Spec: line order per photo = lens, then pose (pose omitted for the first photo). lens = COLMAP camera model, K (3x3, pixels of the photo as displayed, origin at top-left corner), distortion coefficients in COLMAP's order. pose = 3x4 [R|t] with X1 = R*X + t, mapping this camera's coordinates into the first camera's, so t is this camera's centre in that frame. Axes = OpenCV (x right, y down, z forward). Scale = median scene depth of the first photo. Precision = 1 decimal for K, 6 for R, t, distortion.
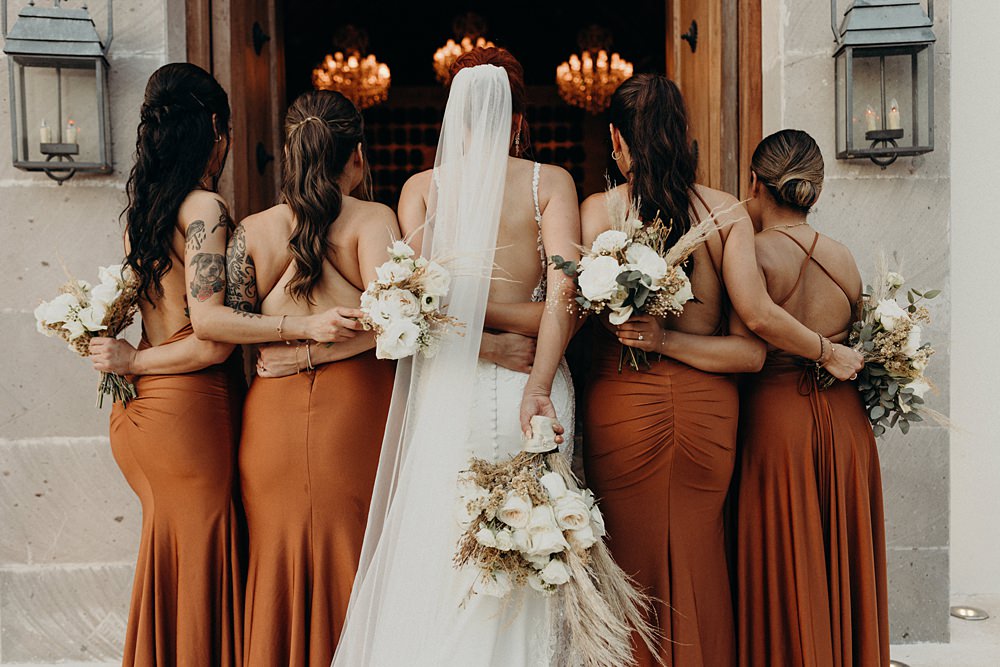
lens RADIAL K [[930.9, 0, 528.5], [0, 930.9, 329.1], [0, 0, 1]] dist [0.002813, -0.005794]
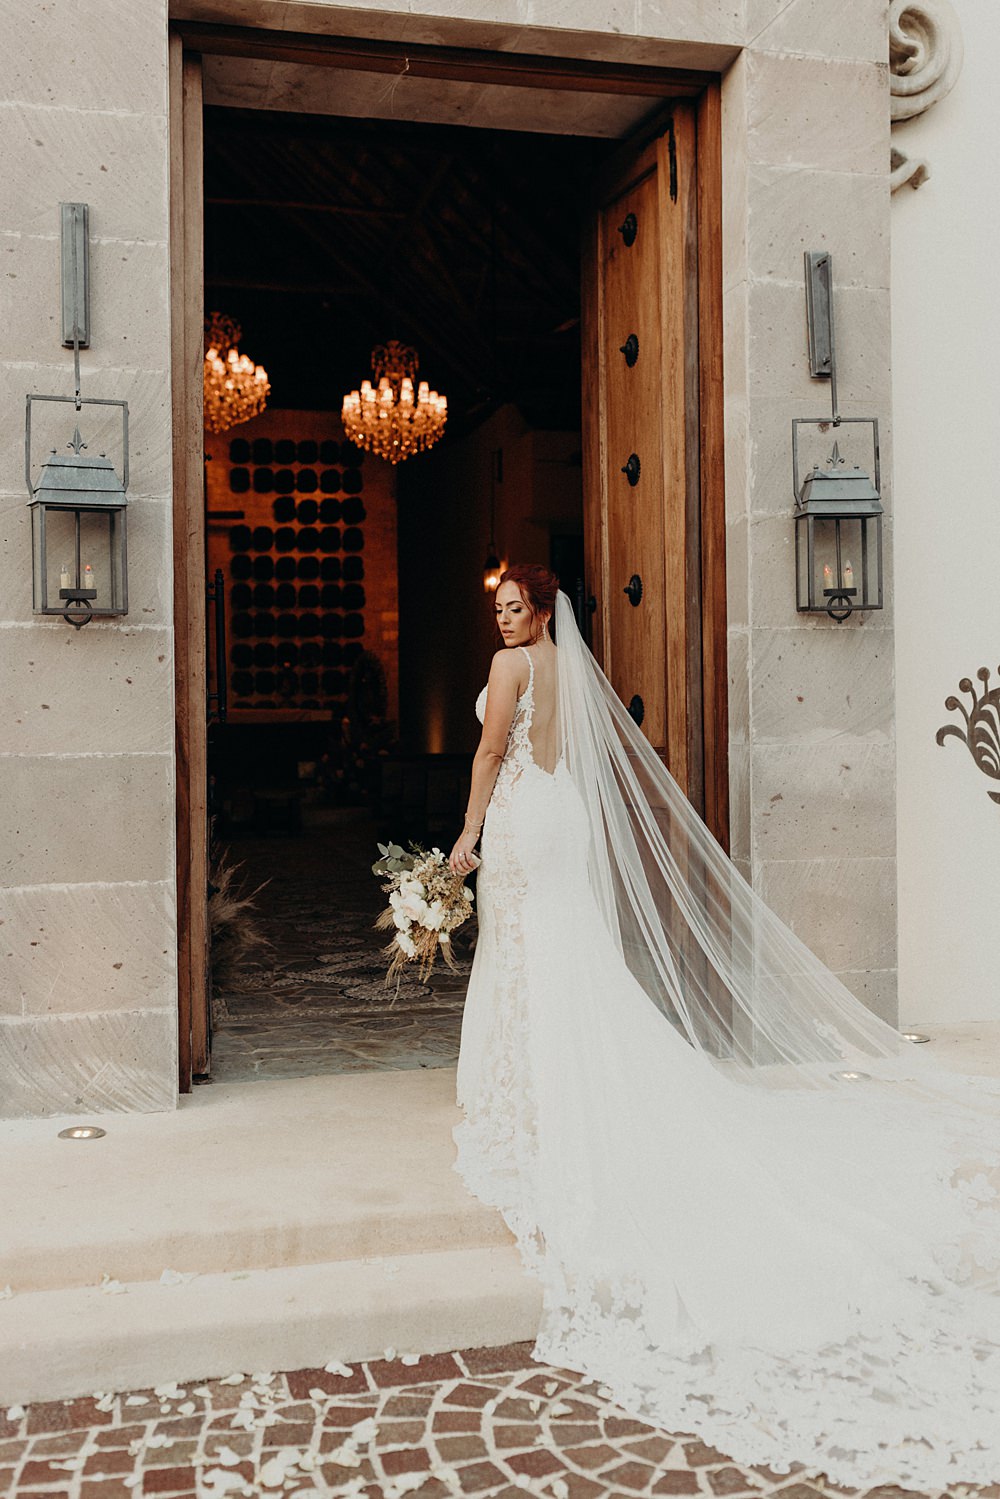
lens RADIAL K [[1525.6, 0, 496.4], [0, 1525.6, 700.7], [0, 0, 1]] dist [0.000538, 0.000850]
pose [[0.978547, 0.002974, 0.206002, -0.380583], [0.004565, 0.999337, -0.036113, -0.015944], [-0.205973, 0.036278, 0.977885, -0.666796]]
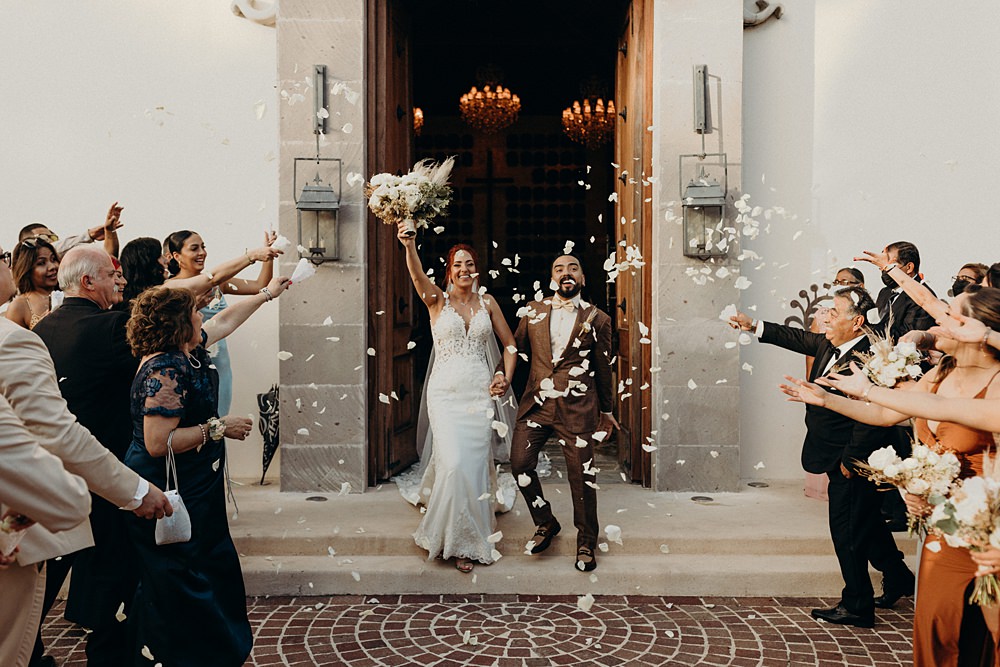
lens RADIAL K [[1017.7, 0, 500.5], [0, 1017.7, 317.3], [0, 0, 1]] dist [0.000538, 0.000850]
pose [[0.999266, 0.012772, -0.036120, 0.007927], [-0.012900, 0.999911, -0.003309, -0.033423], [0.036074, 0.003772, 0.999342, -1.277783]]
